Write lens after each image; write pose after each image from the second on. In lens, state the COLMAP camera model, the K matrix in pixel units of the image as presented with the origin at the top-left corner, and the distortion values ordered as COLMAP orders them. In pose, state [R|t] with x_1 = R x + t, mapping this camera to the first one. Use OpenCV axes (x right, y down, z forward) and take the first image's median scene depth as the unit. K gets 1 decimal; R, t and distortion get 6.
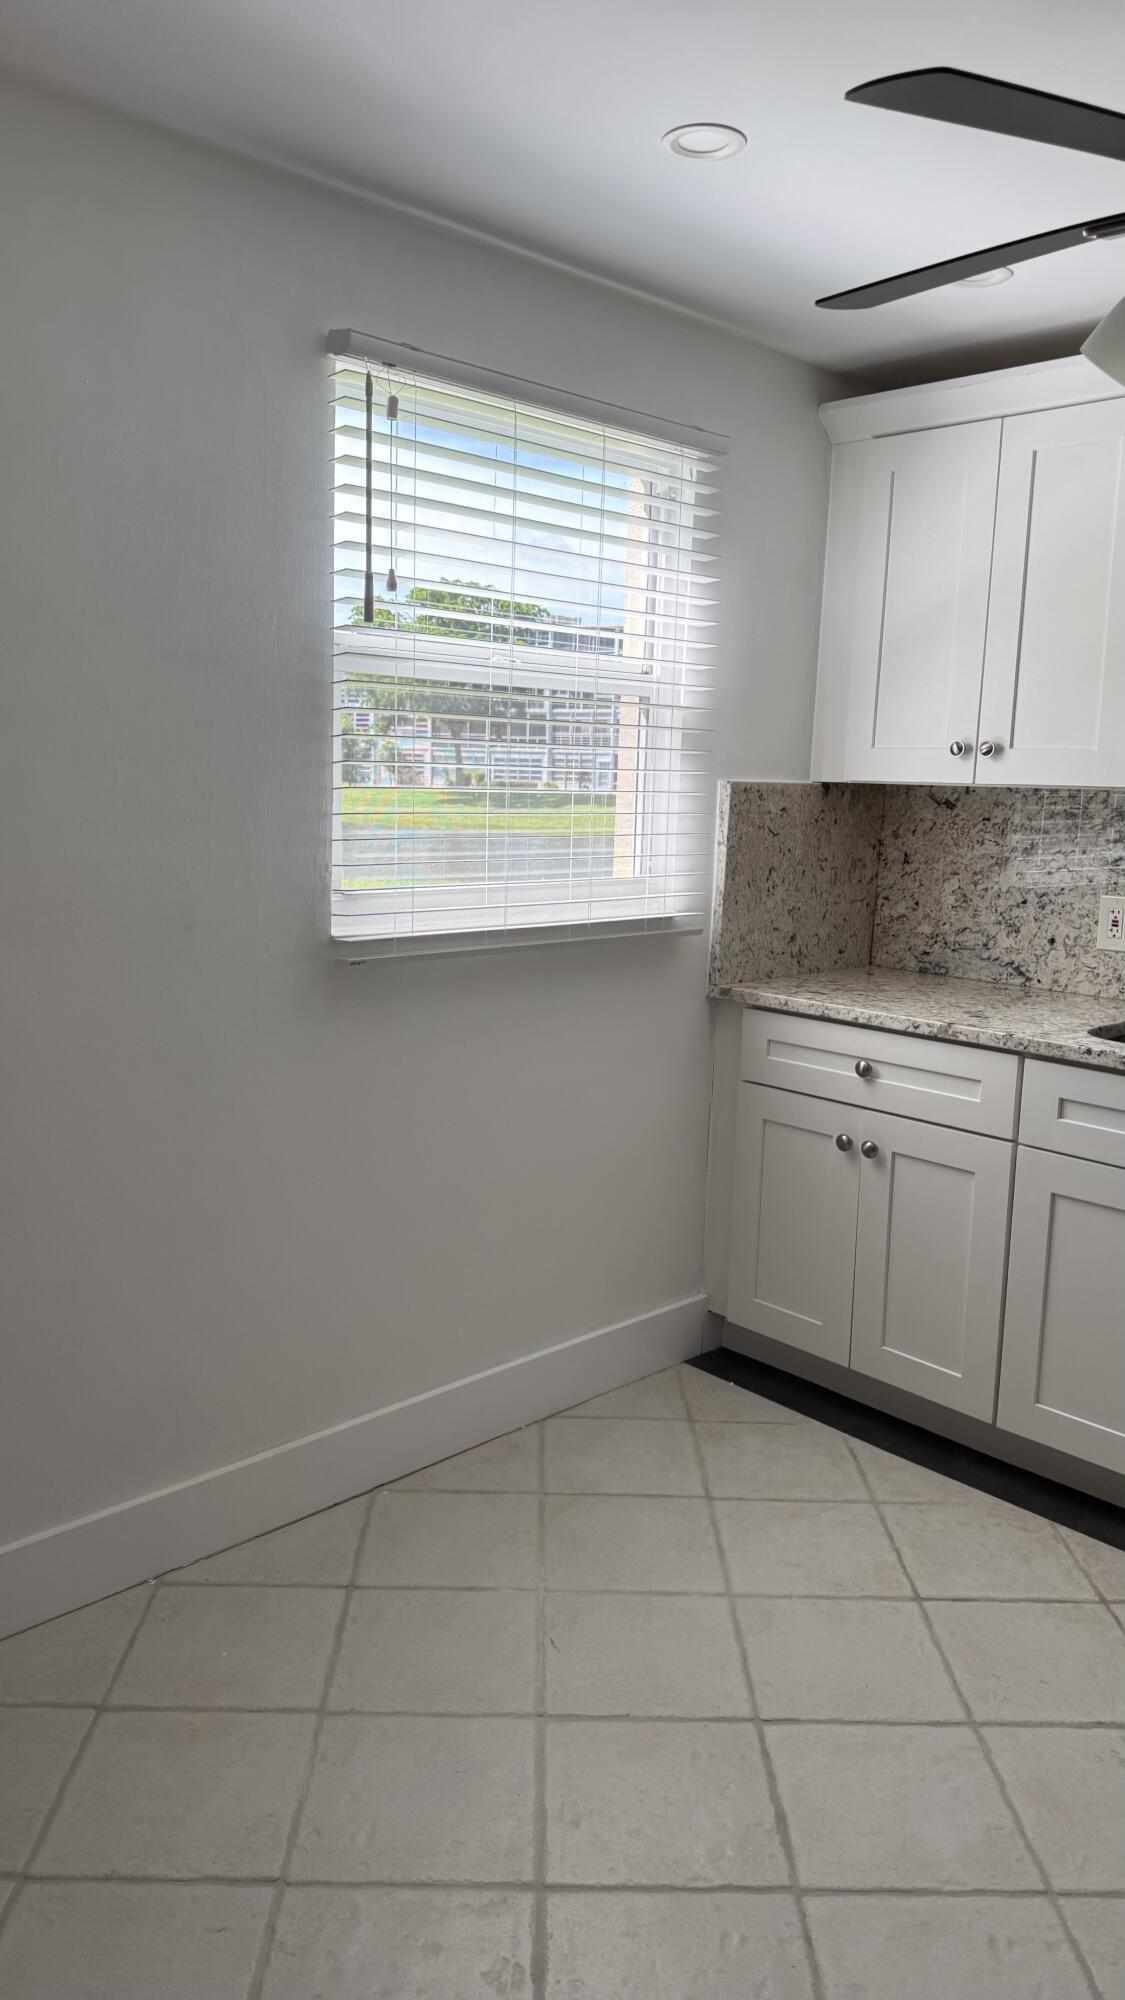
lens RADIAL K [[1371.5, 0, 545.6], [0, 1371.5, 997.5], [0, 0, 1]] dist [0.043530, -0.050126]
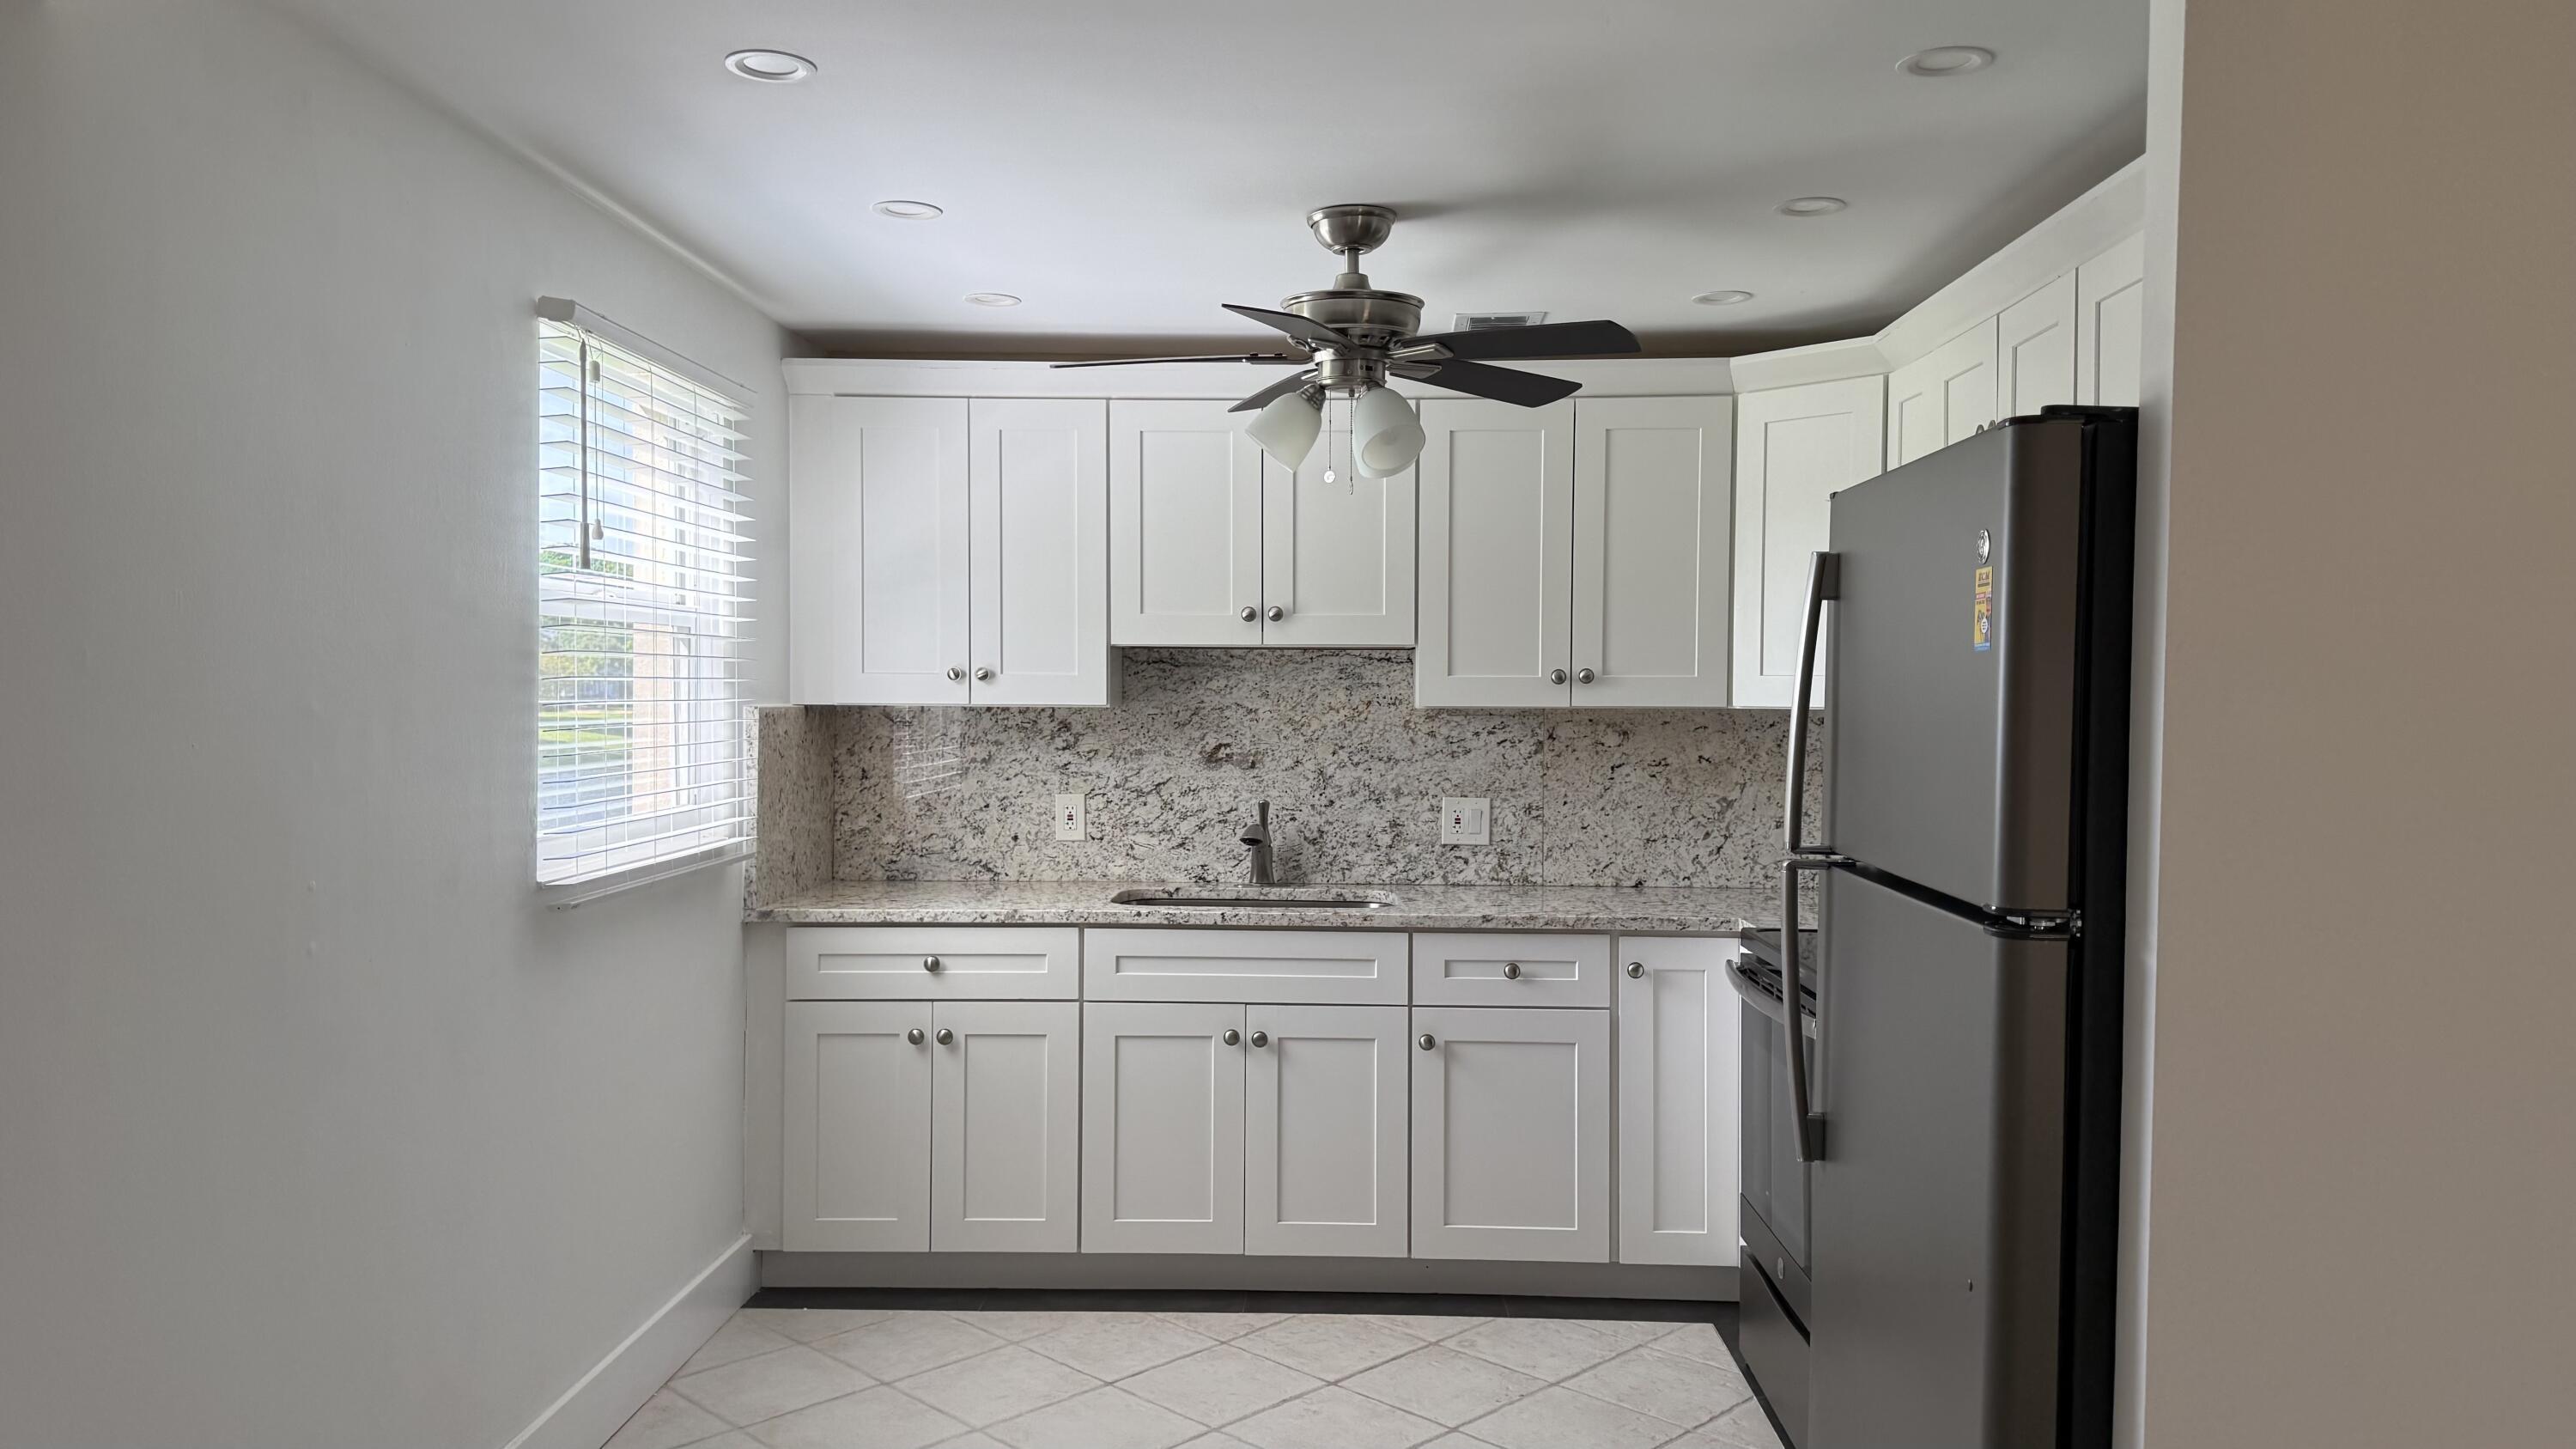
lens RADIAL K [[1766.7, 0, 1310.4], [0, 1766.7, 720.7], [0, 0, 1]] dist [0.043530, -0.050126]
pose [[0.703913, -0.035700, 0.709389, -0.510658], [0.127688, 0.988826, -0.076939, 0.006824], [-0.698715, 0.144739, 0.700605, -0.213095]]
